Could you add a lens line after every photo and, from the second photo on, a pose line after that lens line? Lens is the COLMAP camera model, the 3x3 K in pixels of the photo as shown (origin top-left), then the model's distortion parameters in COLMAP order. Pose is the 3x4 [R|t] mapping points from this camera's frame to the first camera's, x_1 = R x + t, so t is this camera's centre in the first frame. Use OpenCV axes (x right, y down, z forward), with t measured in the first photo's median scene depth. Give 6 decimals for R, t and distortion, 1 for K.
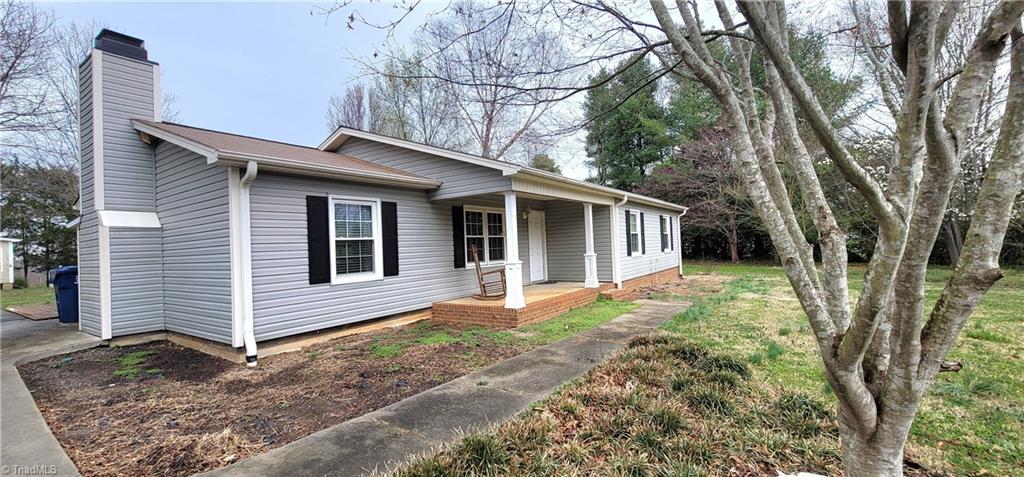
lens RADIAL K [[415.1, 0, 506.3], [0, 415.1, 239.0], [0, 0, 1]] dist [-0.005693, 0.000452]
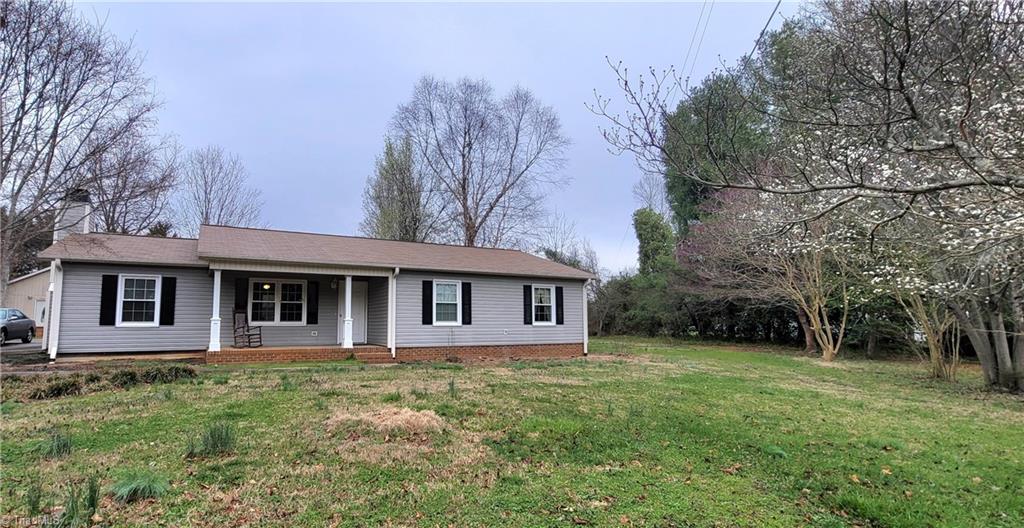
lens RADIAL K [[481.2, 0, 443.5], [0, 481.2, 274.3], [0, 0, 1]] dist [-0.003960, -0.001213]
pose [[0.876490, -0.007059, -0.481369, 1.112317], [-0.027861, 0.997473, -0.065357, -0.008701], [0.480614, 0.070696, 0.874078, -0.054727]]
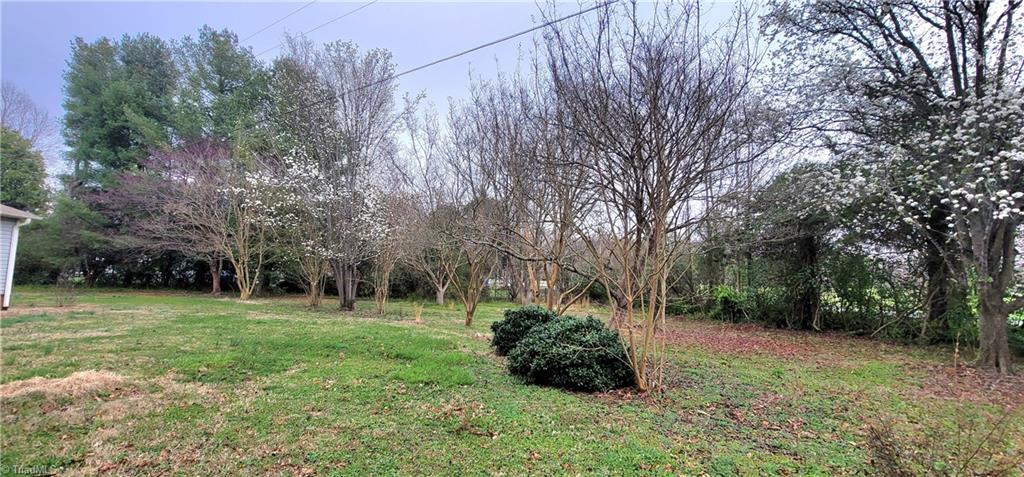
lens RADIAL K [[415.1, 0, 506.0], [0, 415.1, 238.5], [0, 0, 1]] dist [-0.005693, 0.000452]
pose [[0.648768, 0.118144, 0.751759, 0.744996], [-0.056627, 0.992631, -0.107131, -0.007191], [-0.758877, 0.026933, 0.650677, -0.216774]]
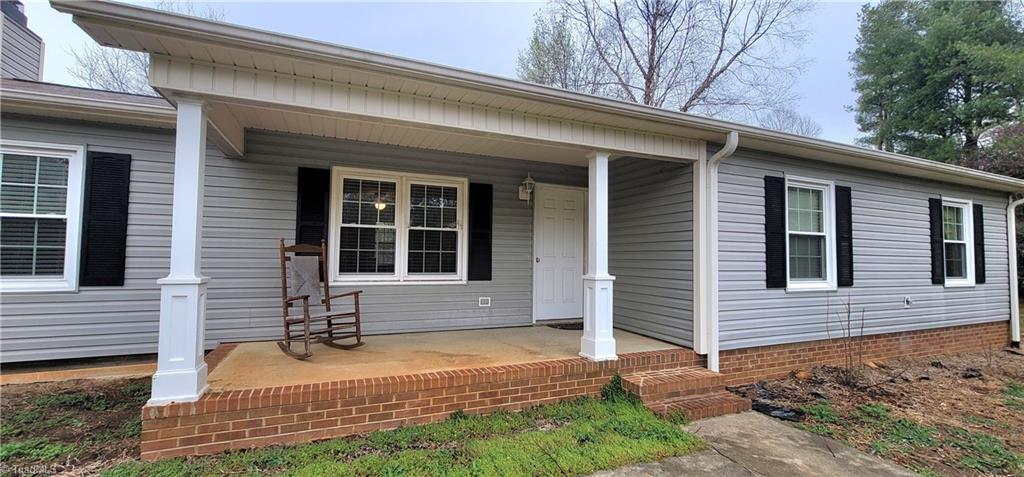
lens RADIAL K [[415.1, 0, 509.3], [0, 415.1, 237.8], [0, 0, 1]] dist [-0.005693, 0.000452]
pose [[0.842710, 0.028742, -0.537600, 0.356306], [-0.039672, 0.999174, -0.008769, 0.006047], [0.536904, 0.028718, 0.843154, 0.623621]]
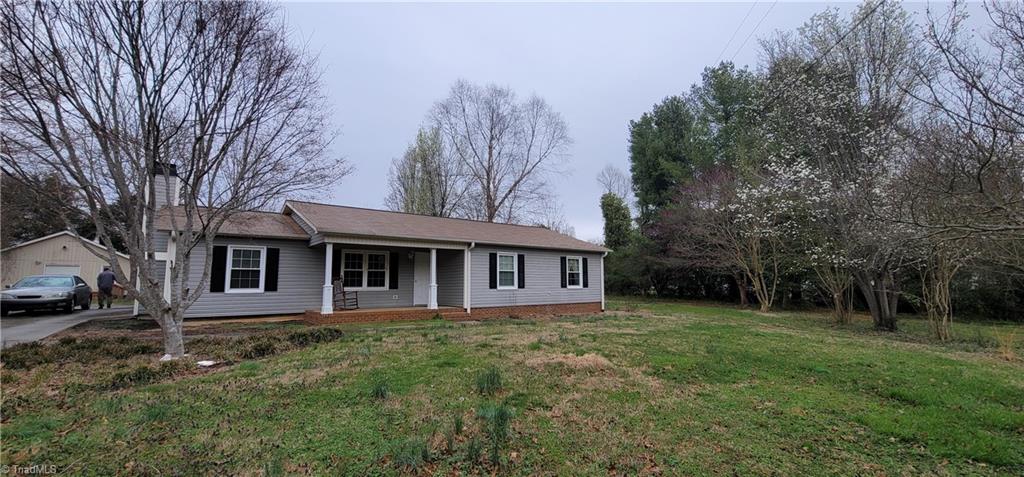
lens RADIAL K [[415.1, 0, 508.3], [0, 415.1, 237.3], [0, 0, 1]] dist [-0.005693, 0.000452]
pose [[0.954428, 0.002550, -0.298432, 0.879922], [-0.028709, 0.996111, -0.083303, -0.014223], [0.297059, 0.088074, 0.950789, -0.265841]]
